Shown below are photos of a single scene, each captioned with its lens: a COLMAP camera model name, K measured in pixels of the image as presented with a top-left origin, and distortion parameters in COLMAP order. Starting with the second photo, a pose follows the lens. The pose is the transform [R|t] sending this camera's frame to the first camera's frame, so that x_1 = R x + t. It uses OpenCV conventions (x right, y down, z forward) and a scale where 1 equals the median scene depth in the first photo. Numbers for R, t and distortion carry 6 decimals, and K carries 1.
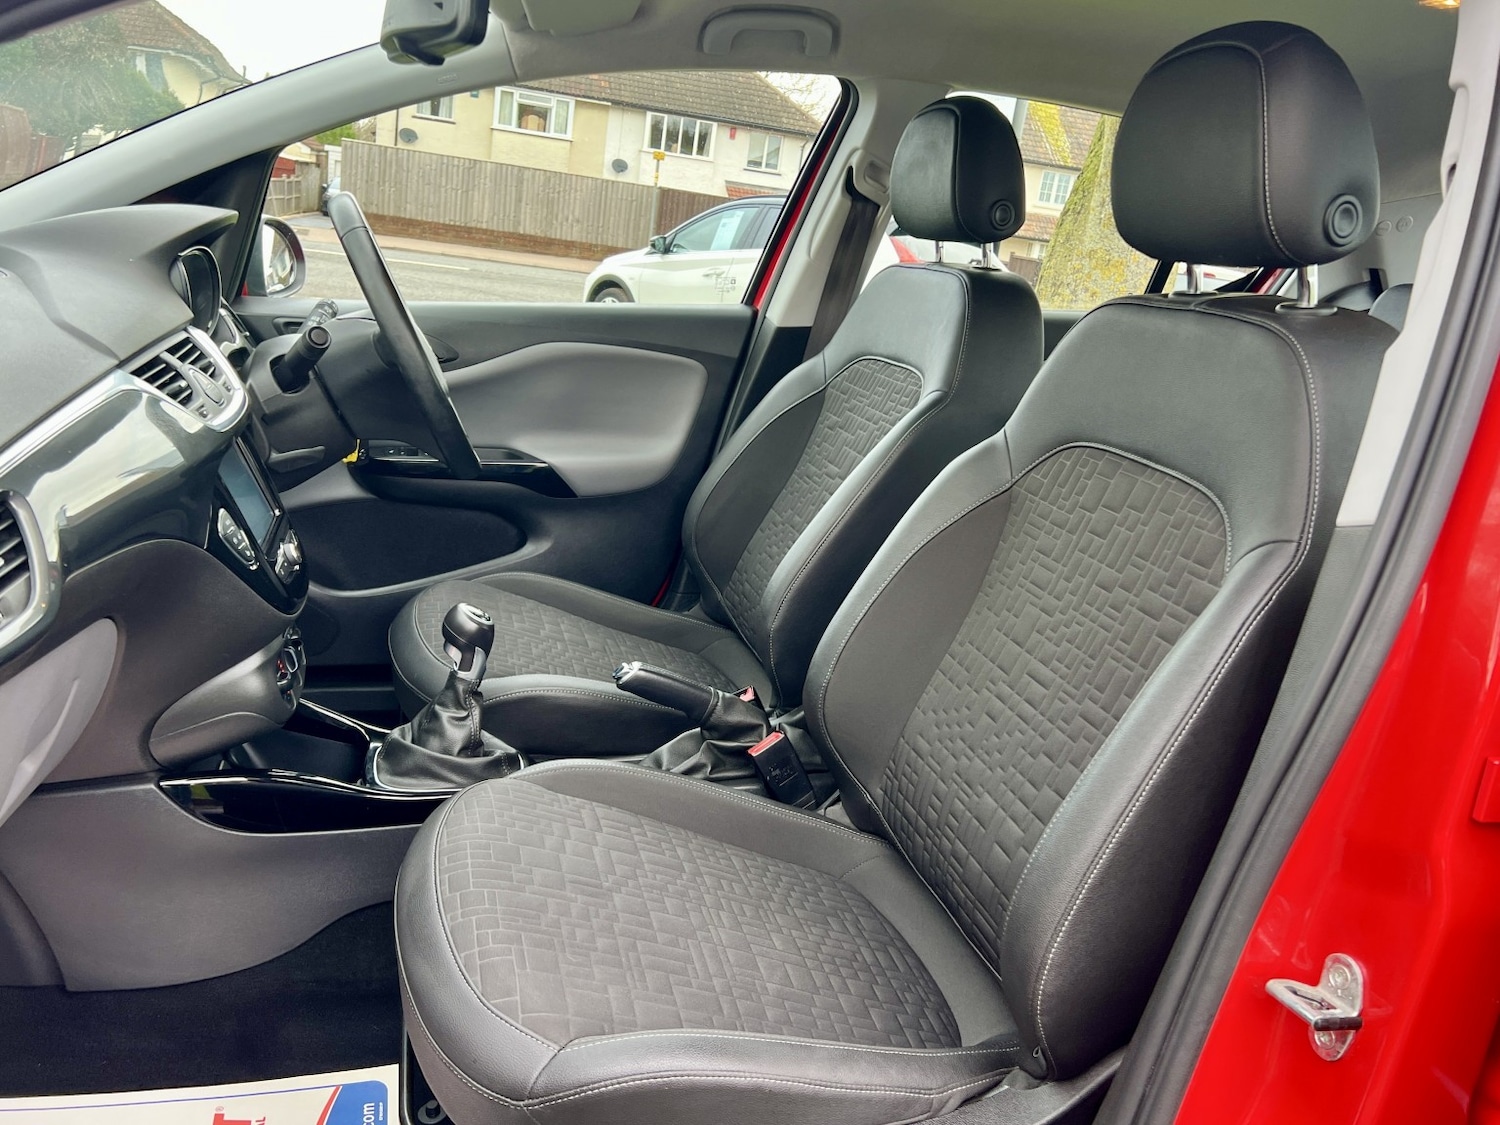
lens RADIAL K [[1235.3, 0, 750.0], [0, 1235.3, 562.5], [0, 0, 1]] dist [0.075662, -0.116992]
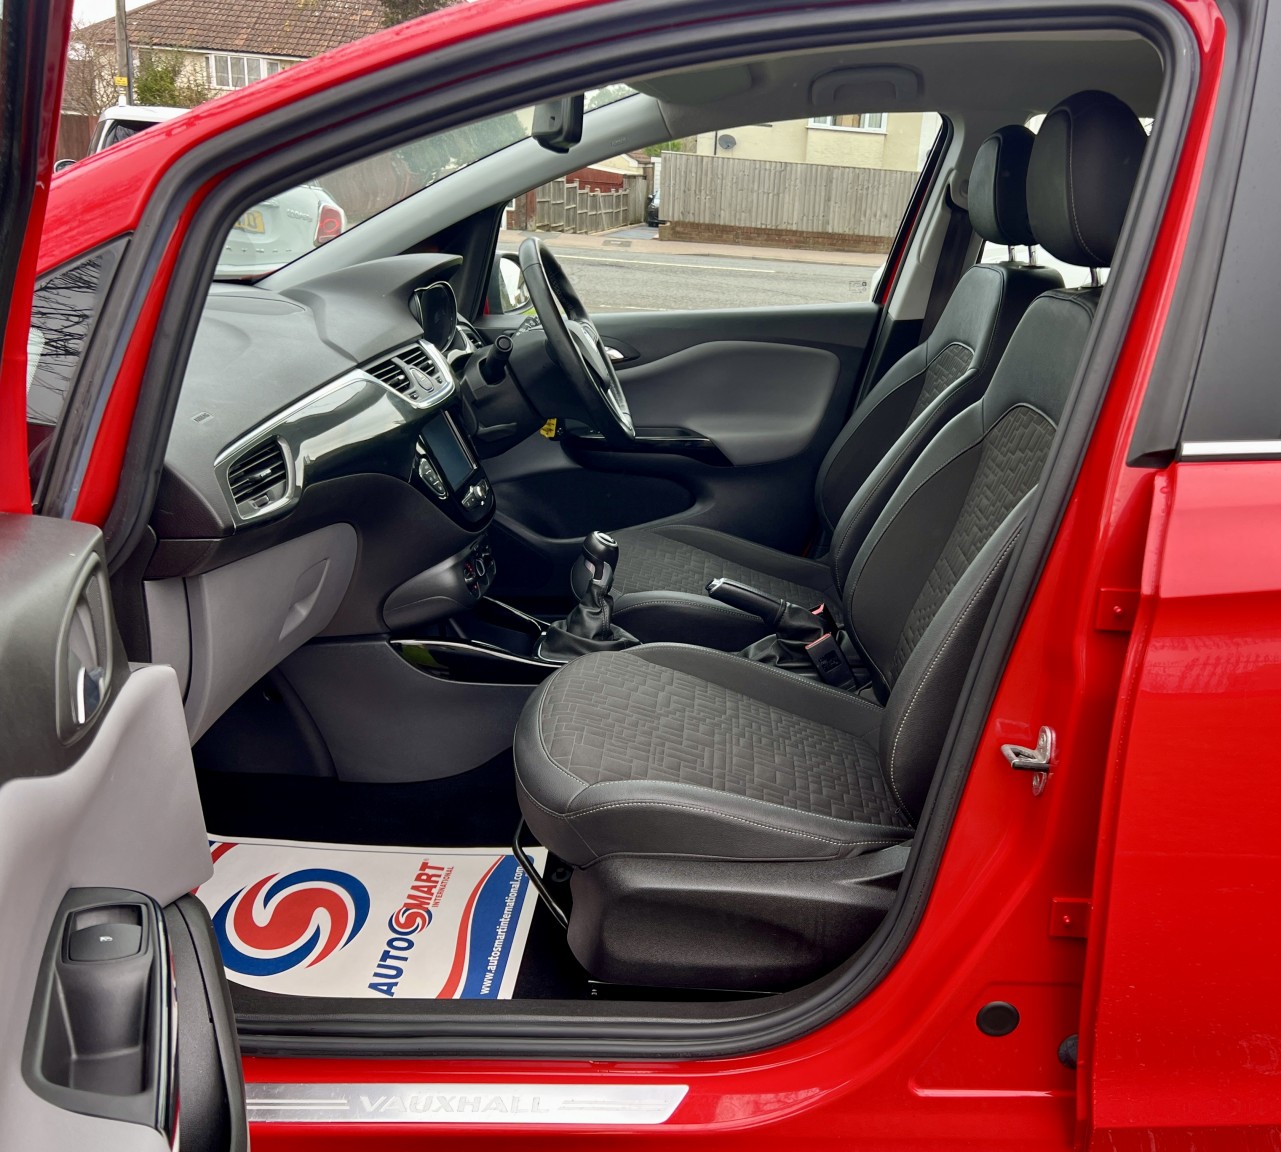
lens RADIAL K [[1260.0, 0, 746.5], [0, 1260.0, 579.6], [0, 0, 1]] dist [0.069801, -0.033921]
pose [[0.968051, 0.011612, -0.250484, 0.233950], [-0.008359, 0.999866, 0.014049, 0.053395], [0.250614, -0.011506, 0.968019, -0.272020]]
